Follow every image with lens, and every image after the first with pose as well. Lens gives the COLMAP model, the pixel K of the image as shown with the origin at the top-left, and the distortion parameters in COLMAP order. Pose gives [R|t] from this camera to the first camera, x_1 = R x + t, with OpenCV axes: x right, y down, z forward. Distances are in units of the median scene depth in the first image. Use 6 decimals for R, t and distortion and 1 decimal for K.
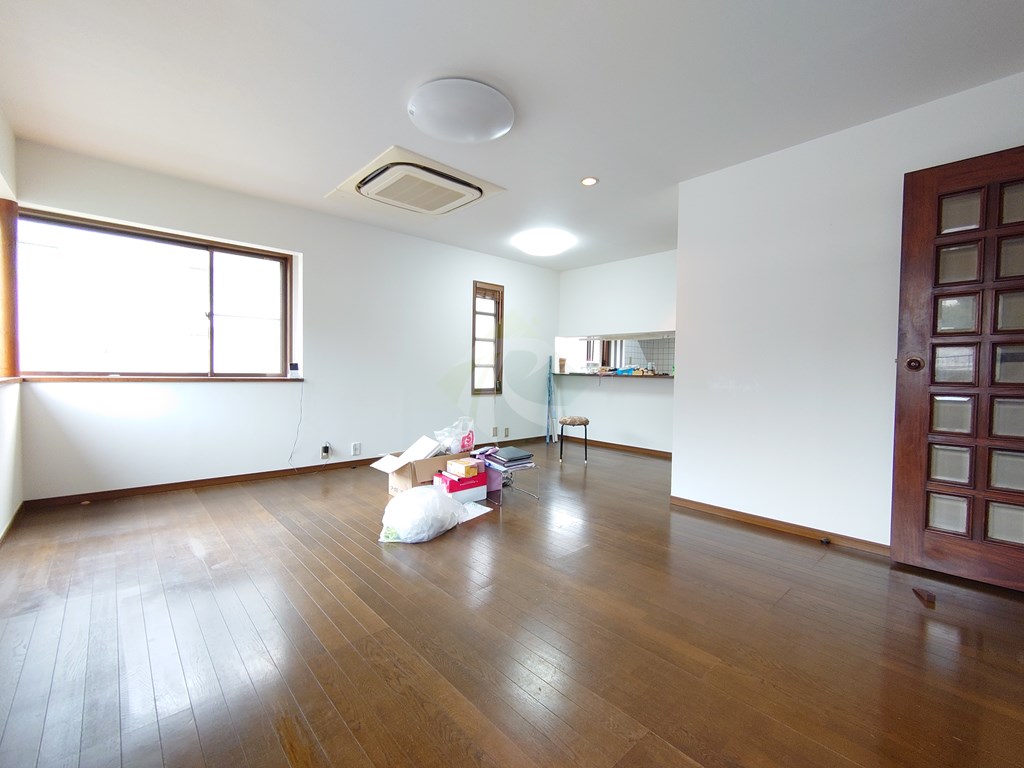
lens RADIAL K [[440.3, 0, 511.4], [0, 440.3, 382.2], [0, 0, 1]] dist [0.004022, -0.003258]
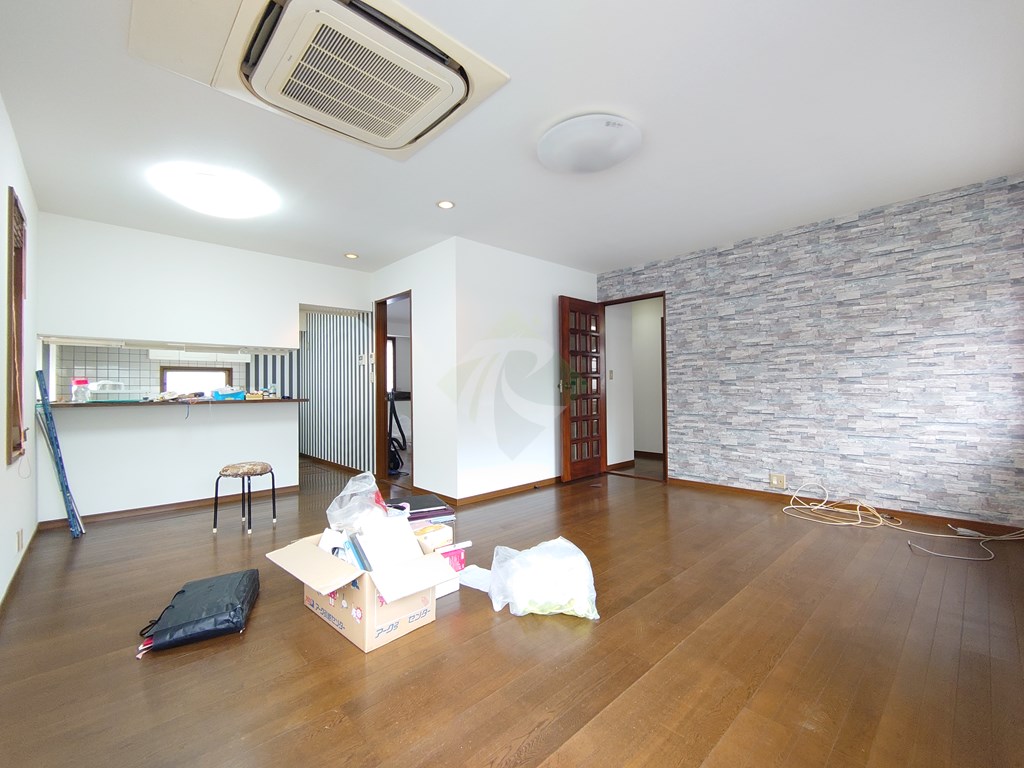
lens RADIAL K [[440.3, 0, 512.5], [0, 440.3, 386.9], [0, 0, 1]] dist [0.004022, -0.003258]
pose [[-0.014519, -0.010259, 0.999842, -0.549297], [0.036508, 0.999275, 0.010784, -0.033030], [-0.999228, 0.036659, -0.014134, 0.584050]]
